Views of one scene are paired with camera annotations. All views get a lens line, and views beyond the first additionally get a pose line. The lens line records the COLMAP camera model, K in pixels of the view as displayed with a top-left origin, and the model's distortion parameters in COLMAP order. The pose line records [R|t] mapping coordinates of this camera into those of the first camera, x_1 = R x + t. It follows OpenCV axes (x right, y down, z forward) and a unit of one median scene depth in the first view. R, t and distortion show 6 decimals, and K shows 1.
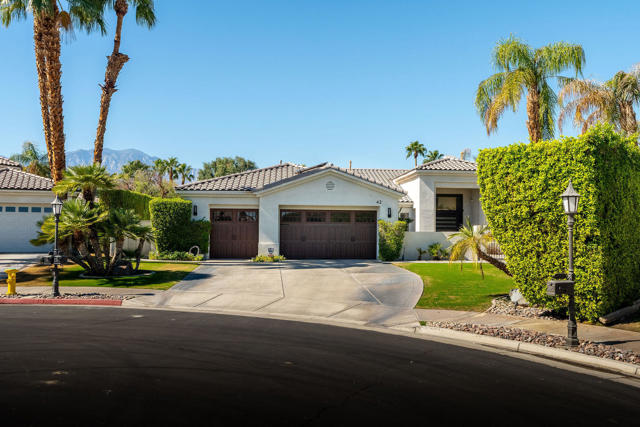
lens RADIAL K [[661.2, 0, 319.7], [0, 661.2, 226.2], [0, 0, 1]] dist [-0.001145, 0.003497]
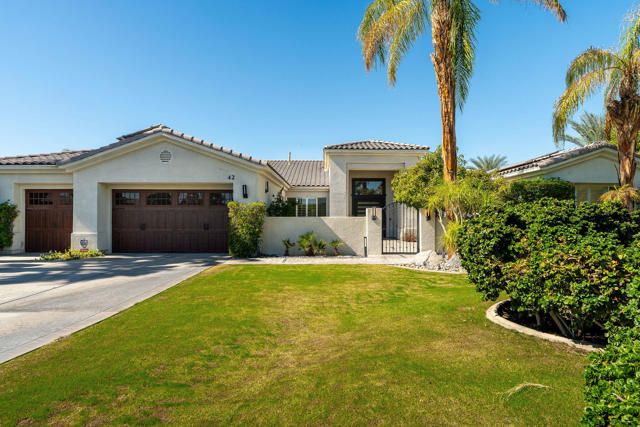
lens RADIAL K [[355.8, 0, 320.0], [0, 355.8, 213.5], [0, 0, 1]] dist [0.000665, -0.000476]
pose [[0.995728, -0.006843, -0.092085, 0.226410], [0.007419, 0.999955, 0.005918, 0.002451], [0.092040, -0.006576, 0.995734, 0.609539]]
